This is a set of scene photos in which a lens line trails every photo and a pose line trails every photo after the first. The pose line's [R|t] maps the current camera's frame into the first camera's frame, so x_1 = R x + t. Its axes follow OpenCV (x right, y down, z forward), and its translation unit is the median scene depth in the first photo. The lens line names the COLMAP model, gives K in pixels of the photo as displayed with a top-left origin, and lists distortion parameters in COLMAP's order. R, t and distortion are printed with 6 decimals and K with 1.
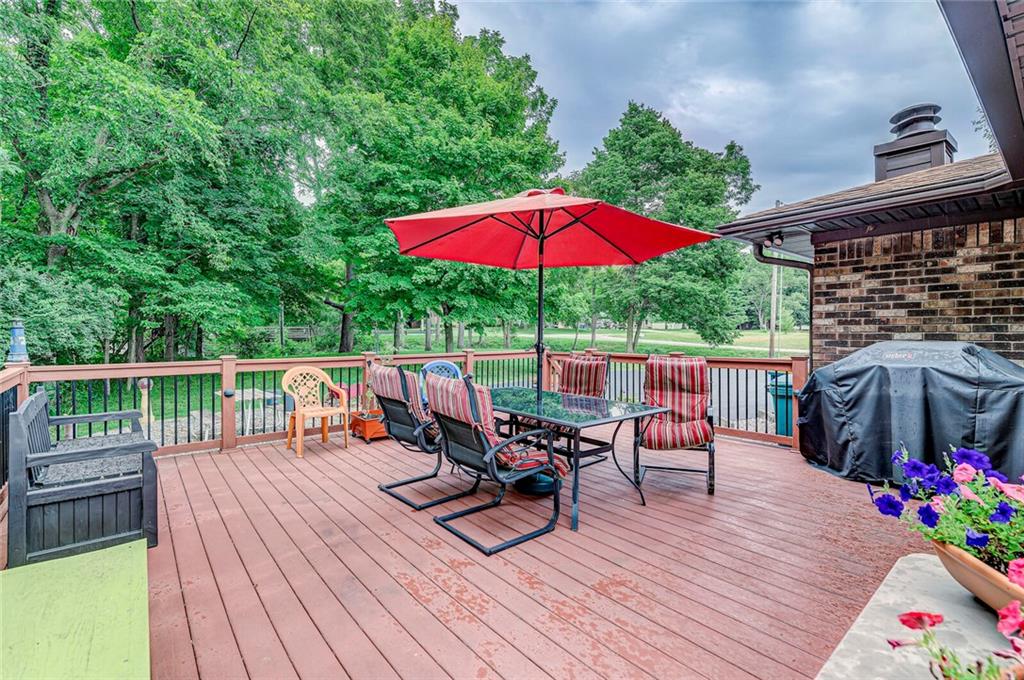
lens RADIAL K [[446.7, 0, 510.5], [0, 446.7, 336.2], [0, 0, 1]] dist [-0.002026, -0.000132]
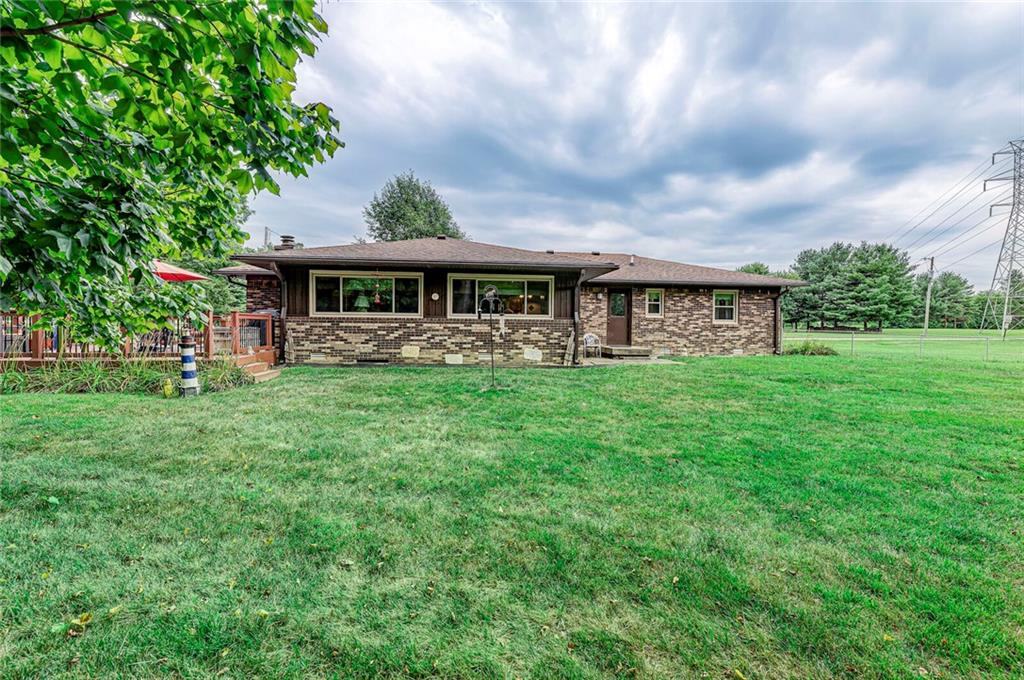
lens RADIAL K [[446.7, 0, 510.5], [0, 446.7, 336.2], [0, 0, 1]] dist [-0.002026, -0.000132]
pose [[0.539567, -0.005055, 0.841927, -0.871315], [-0.005717, 0.999937, 0.009668, 0.137798], [-0.841923, -0.010030, 0.539504, -2.033395]]
